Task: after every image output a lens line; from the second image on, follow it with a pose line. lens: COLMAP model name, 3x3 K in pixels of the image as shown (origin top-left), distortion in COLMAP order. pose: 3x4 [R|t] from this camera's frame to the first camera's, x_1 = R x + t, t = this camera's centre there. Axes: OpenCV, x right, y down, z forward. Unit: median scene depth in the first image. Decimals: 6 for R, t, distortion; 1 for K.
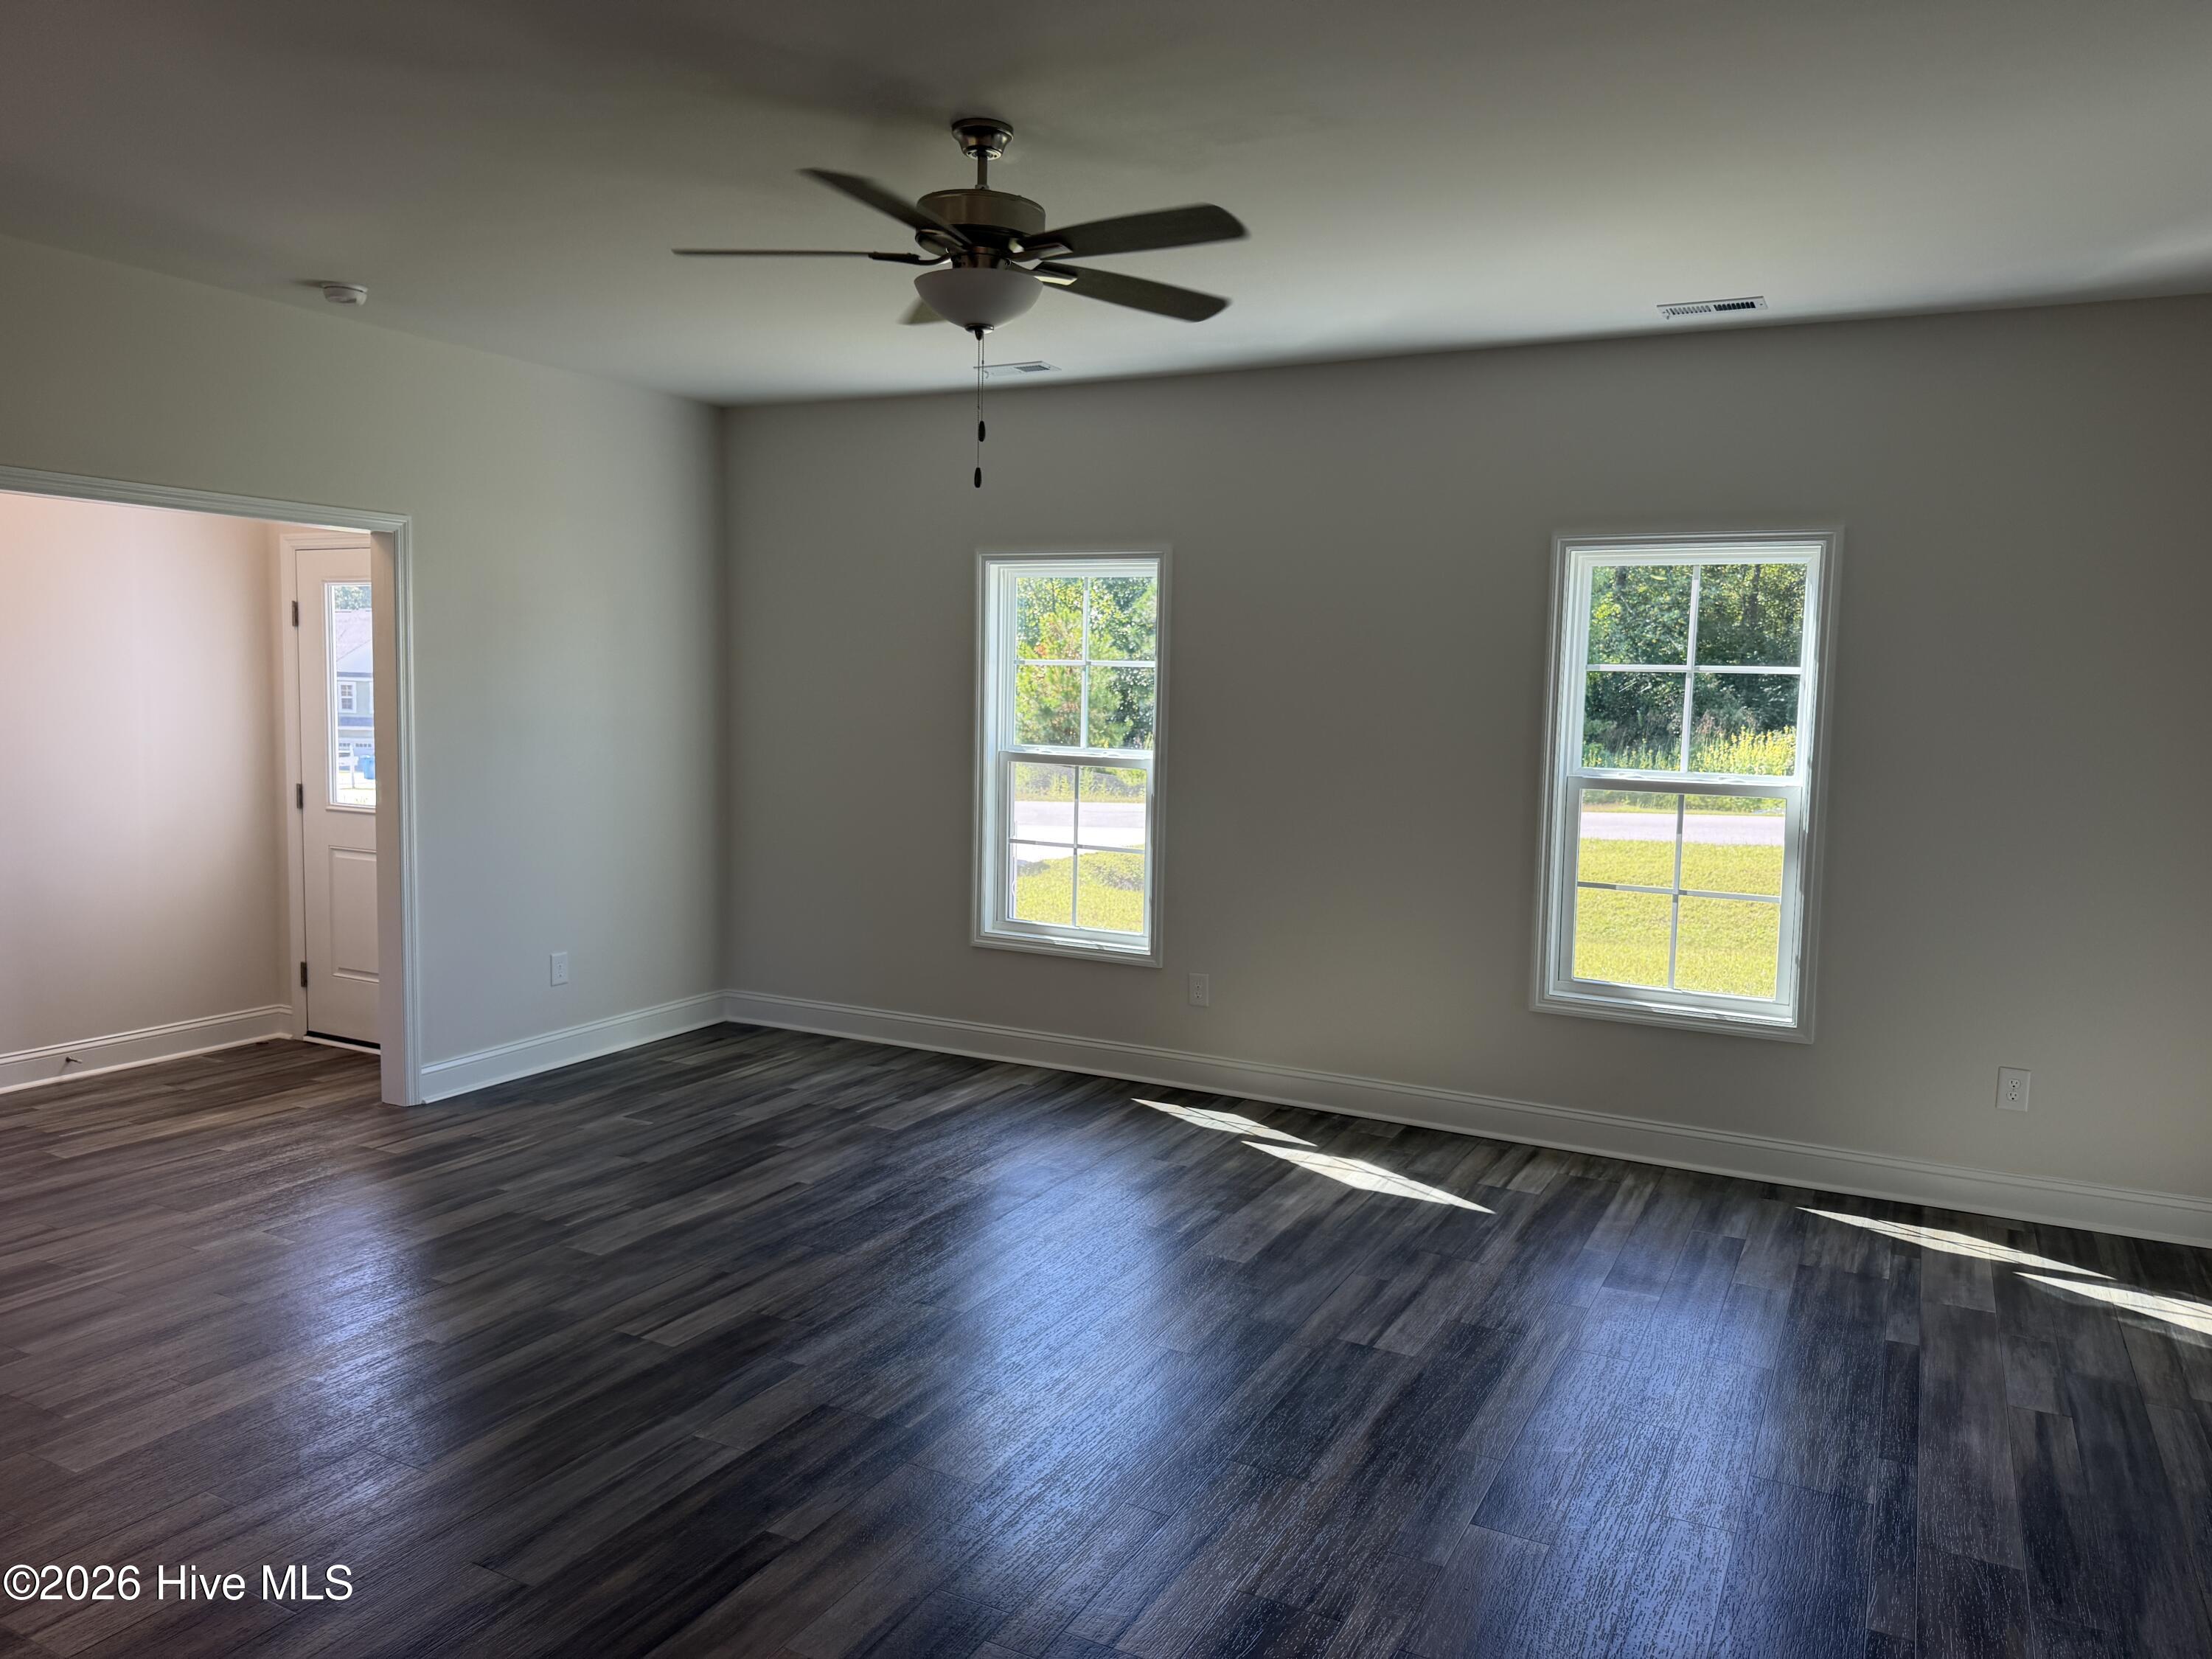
lens RADIAL K [[1569.5, 0, 1122.2], [0, 1569.5, 822.7], [0, 0, 1]] dist [0.016879, -0.011269]
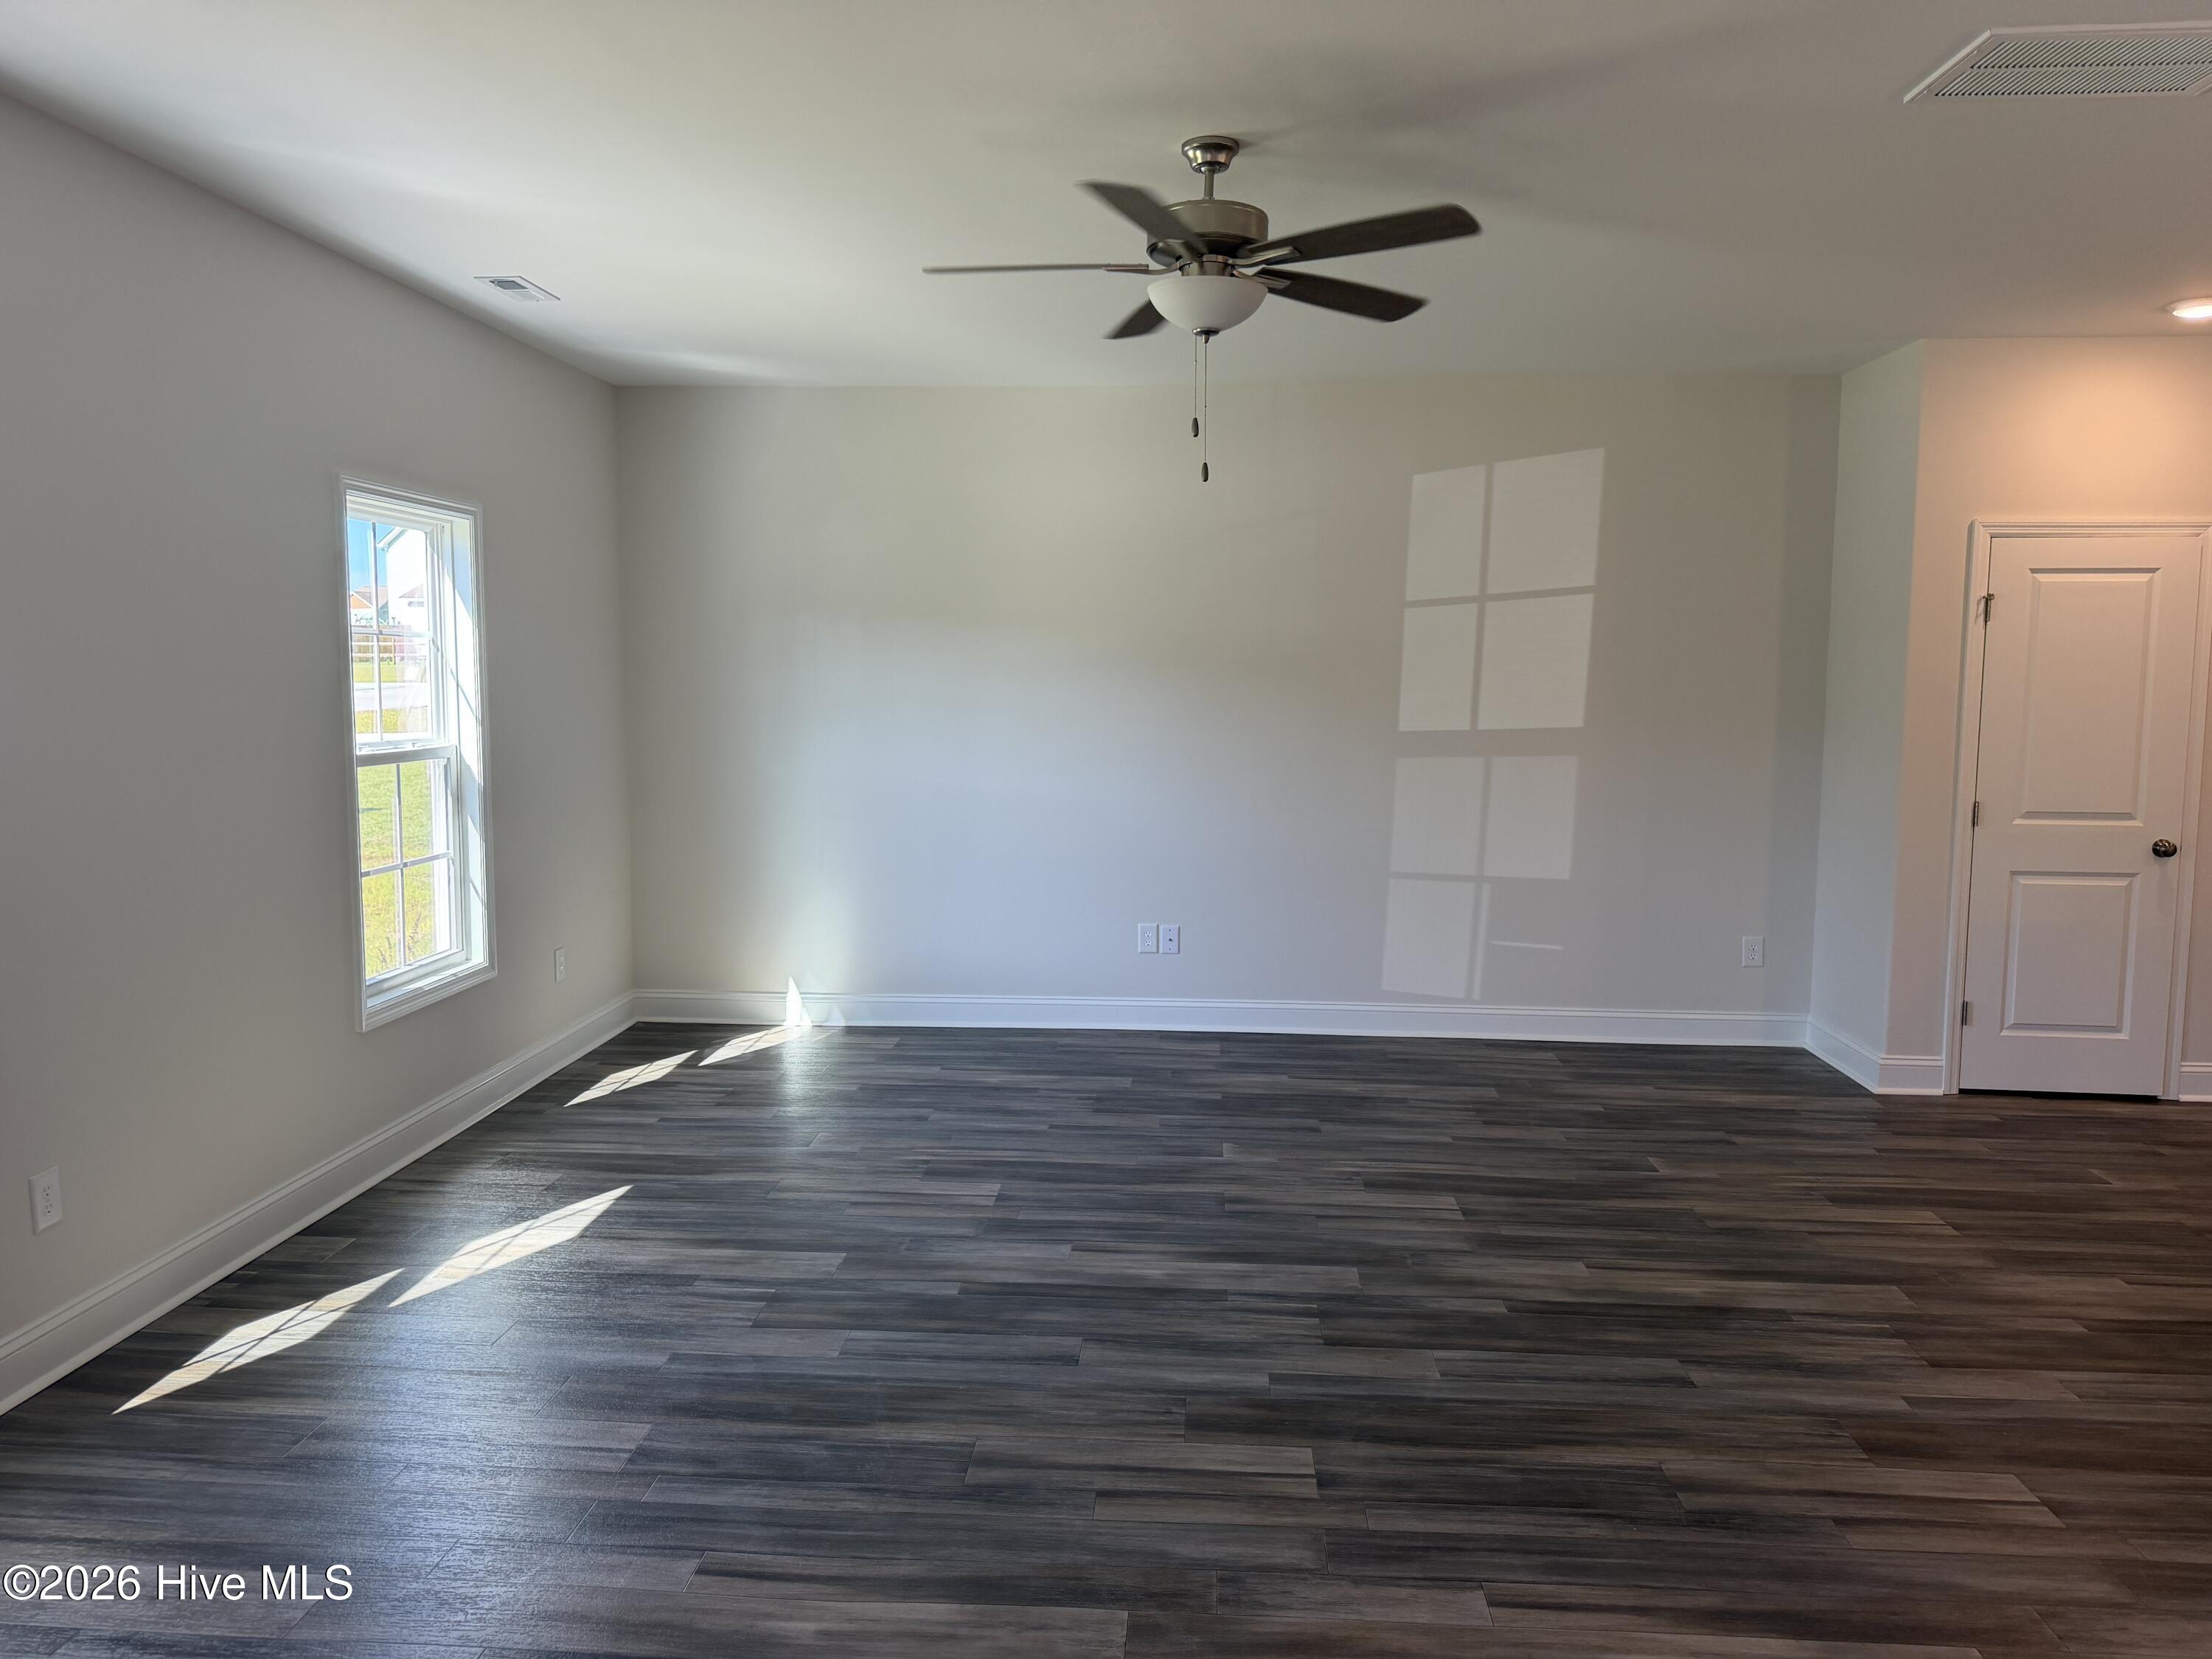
lens RADIAL K [[1569.5, 0, 1094.0], [0, 1569.5, 832.6], [0, 0, 1]] dist [0.016879, -0.011269]
pose [[-0.384747, -0.126101, 0.914368, -0.723758], [0.075313, 0.983032, 0.167260, -0.110727], [-0.919944, 0.133216, -0.368722, 1.016967]]
